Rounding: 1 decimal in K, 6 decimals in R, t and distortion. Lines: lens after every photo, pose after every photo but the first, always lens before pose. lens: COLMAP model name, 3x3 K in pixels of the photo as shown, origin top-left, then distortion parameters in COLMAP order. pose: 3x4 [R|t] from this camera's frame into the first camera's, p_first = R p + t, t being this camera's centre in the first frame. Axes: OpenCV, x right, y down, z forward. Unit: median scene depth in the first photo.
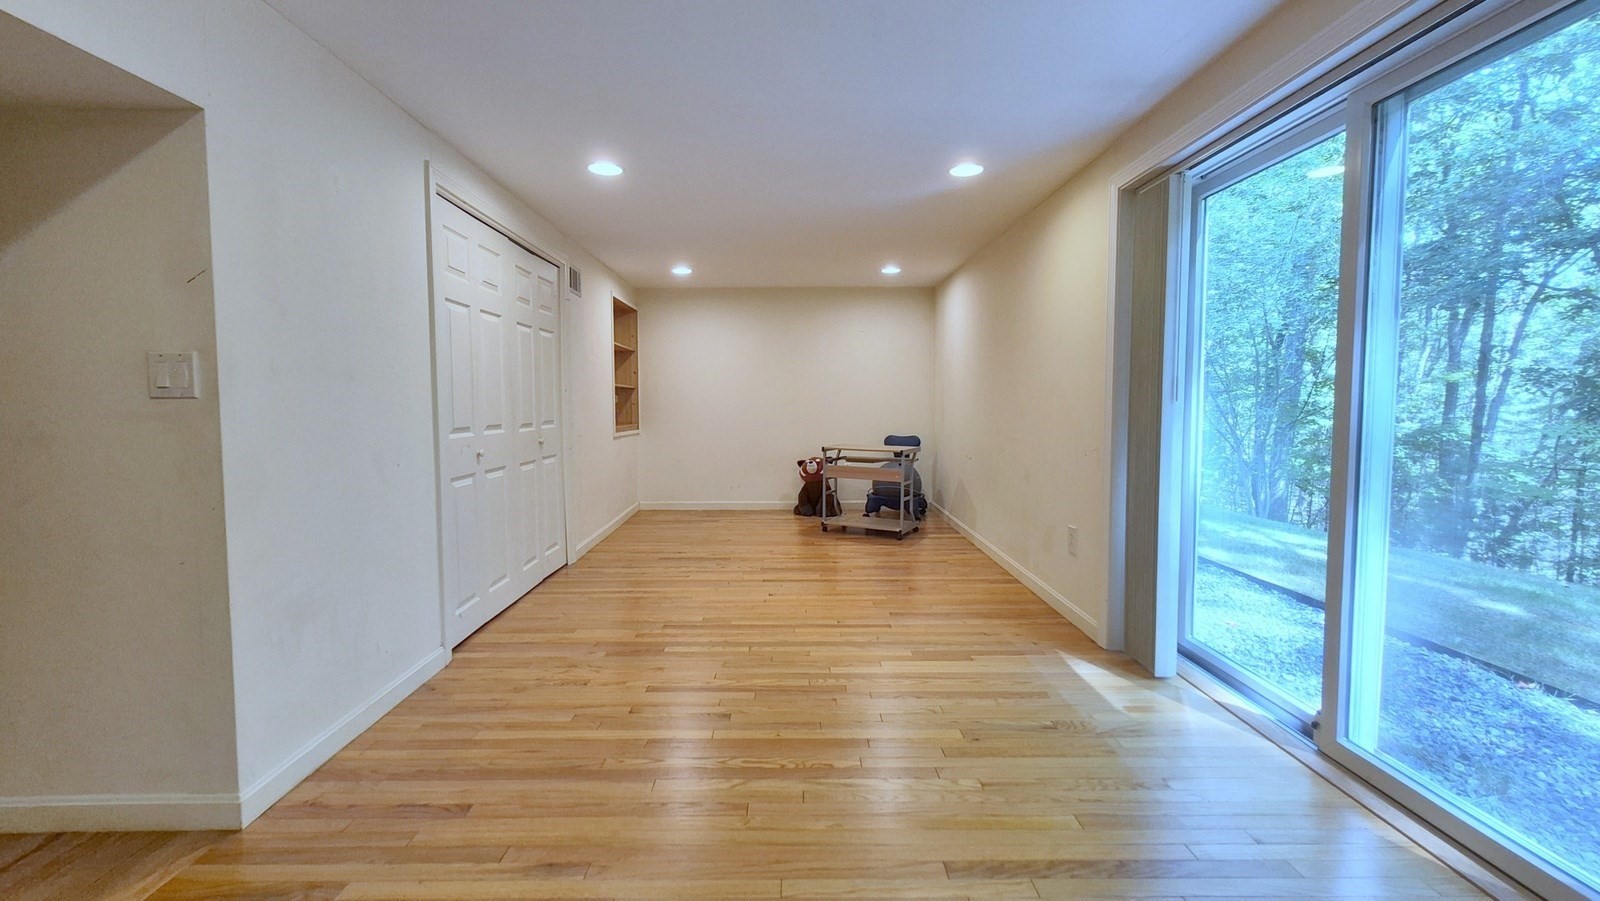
lens RADIAL K [[697.5, 0, 798.6], [0, 697.5, 437.1], [0, 0, 1]] dist [0.003106, 0.000299]
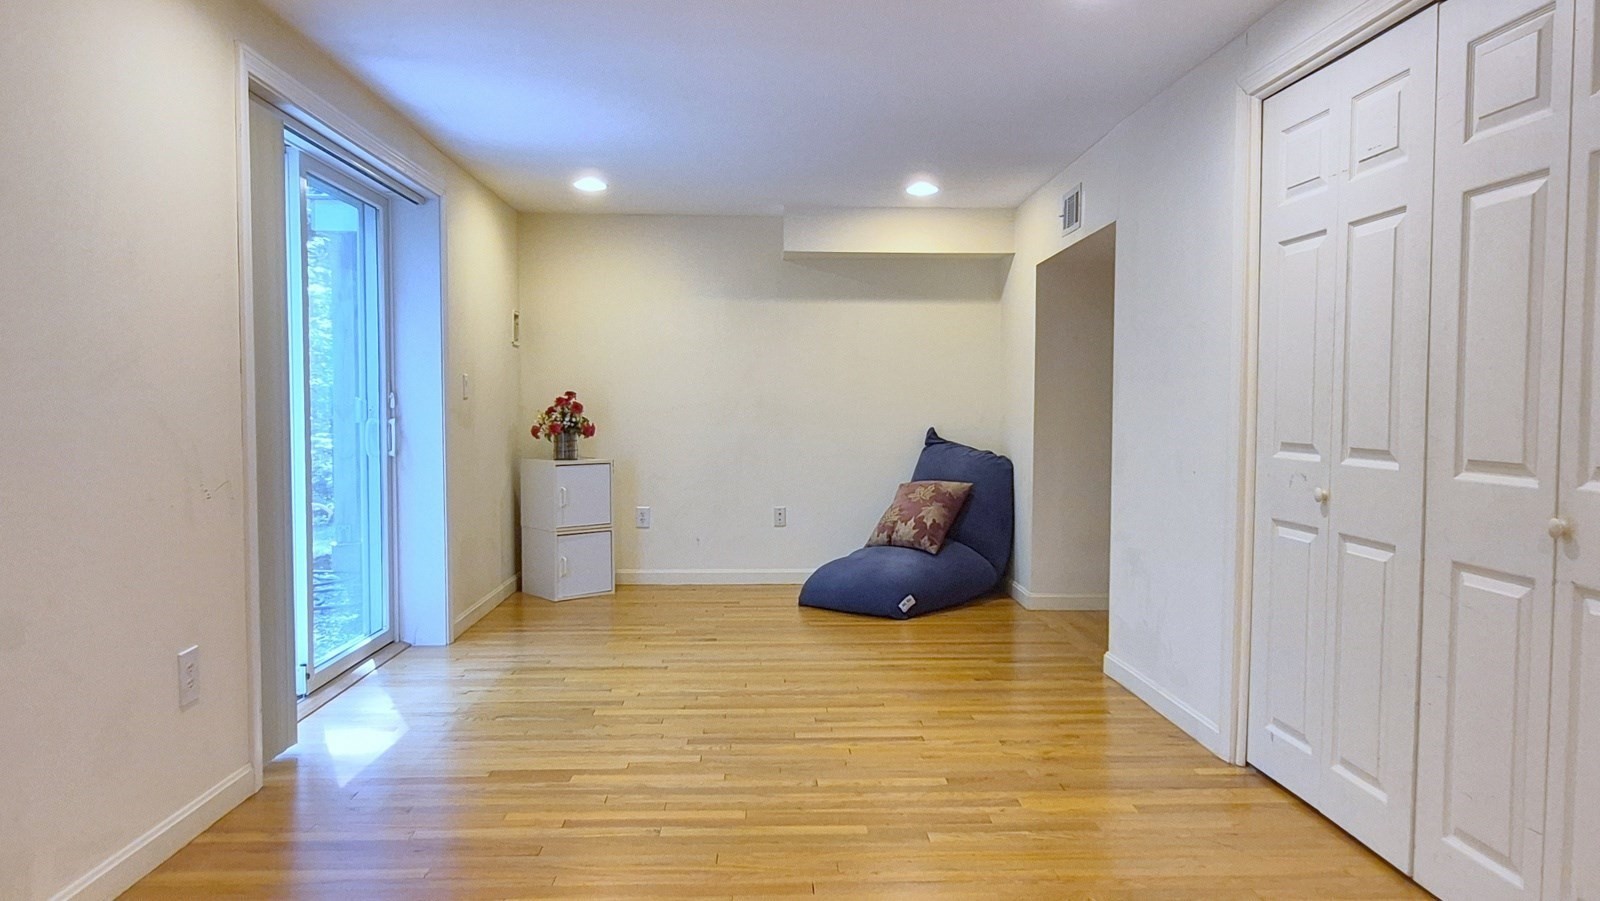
lens RADIAL K [[697.5, 0, 798.6], [0, 697.5, 437.1], [0, 0, 1]] dist [0.003106, 0.000299]
pose [[-0.999092, 0.003271, -0.042473, -0.027386], [-0.000485, 0.996111, 0.088111, -0.074416], [0.042596, 0.088051, -0.995205, 1.607879]]
